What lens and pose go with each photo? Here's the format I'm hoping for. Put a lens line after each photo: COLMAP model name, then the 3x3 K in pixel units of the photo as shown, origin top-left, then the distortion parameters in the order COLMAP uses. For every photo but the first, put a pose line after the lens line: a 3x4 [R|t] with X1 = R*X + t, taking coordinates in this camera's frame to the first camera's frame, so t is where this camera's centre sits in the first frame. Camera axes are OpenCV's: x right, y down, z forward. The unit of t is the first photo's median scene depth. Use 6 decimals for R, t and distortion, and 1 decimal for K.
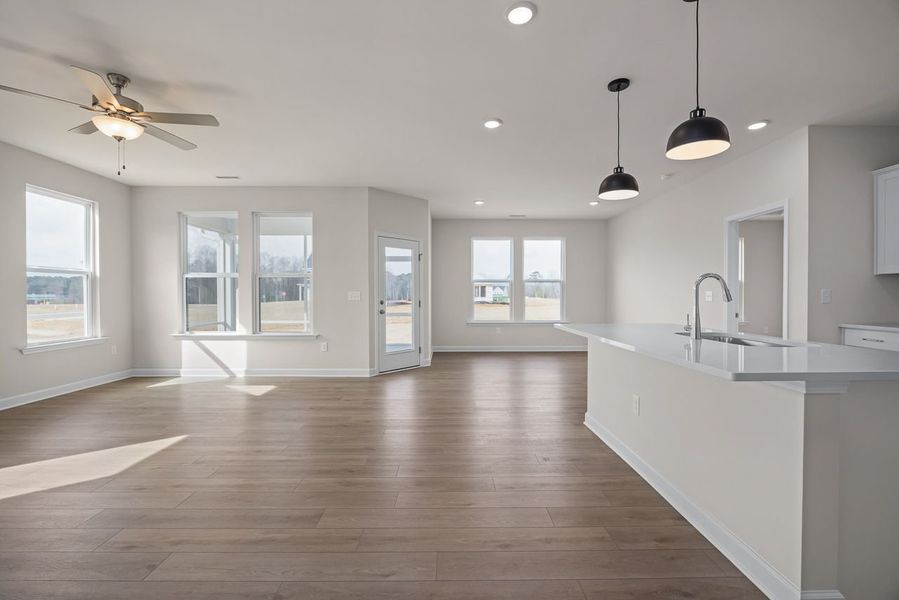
lens RADIAL K [[379.6, 0, 451.8], [0, 379.6, 299.5], [0, 0, 1]] dist [-0.039107, 0.011173]
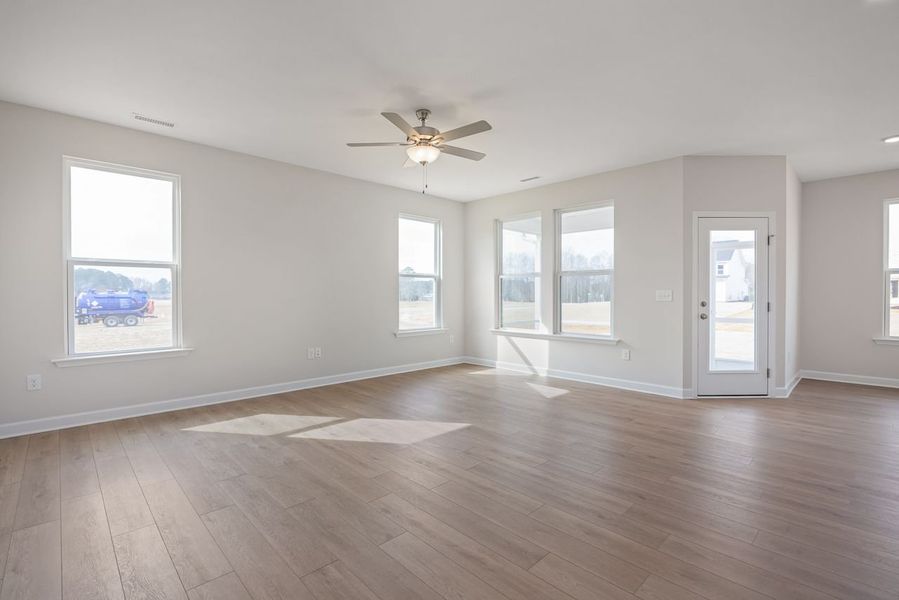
lens RADIAL K [[404.8, 0, 458.4], [0, 404.8, 298.9], [0, 0, 1]] dist [-0.012105, -0.000202]
pose [[0.693202, 0.008811, -0.720690, 0.060804], [-0.009266, 0.999952, 0.003312, -0.001051], [0.720684, 0.004382, 0.693250, 0.087685]]
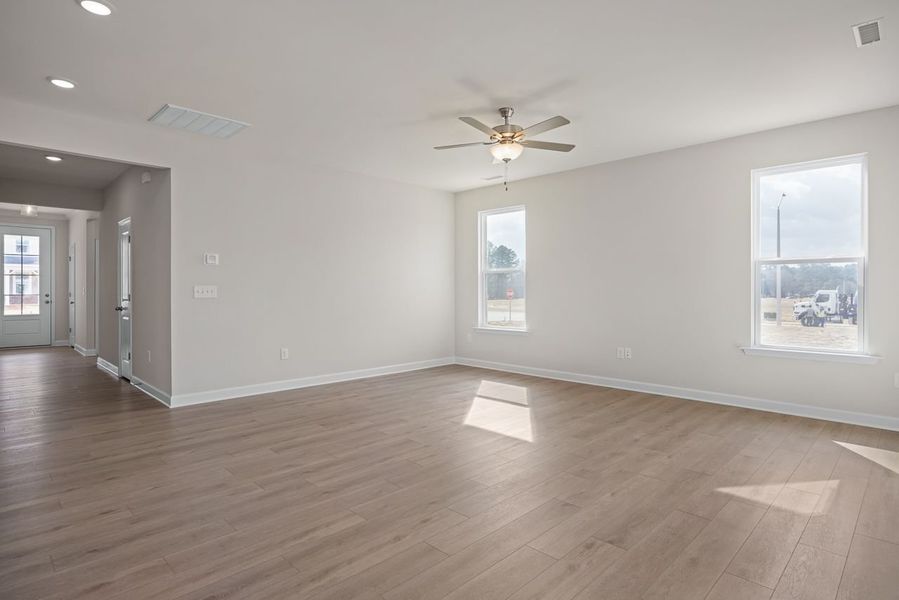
lens RADIAL K [[471.1, 0, 456.3], [0, 471.1, 299.9], [0, 0, 1]] dist [-0.000631, -0.000213]
pose [[-0.707331, 0.013952, -0.706745, 0.144584], [-0.007334, 0.999607, 0.027074, -0.011105], [0.706845, 0.024334, -0.706950, 0.979396]]
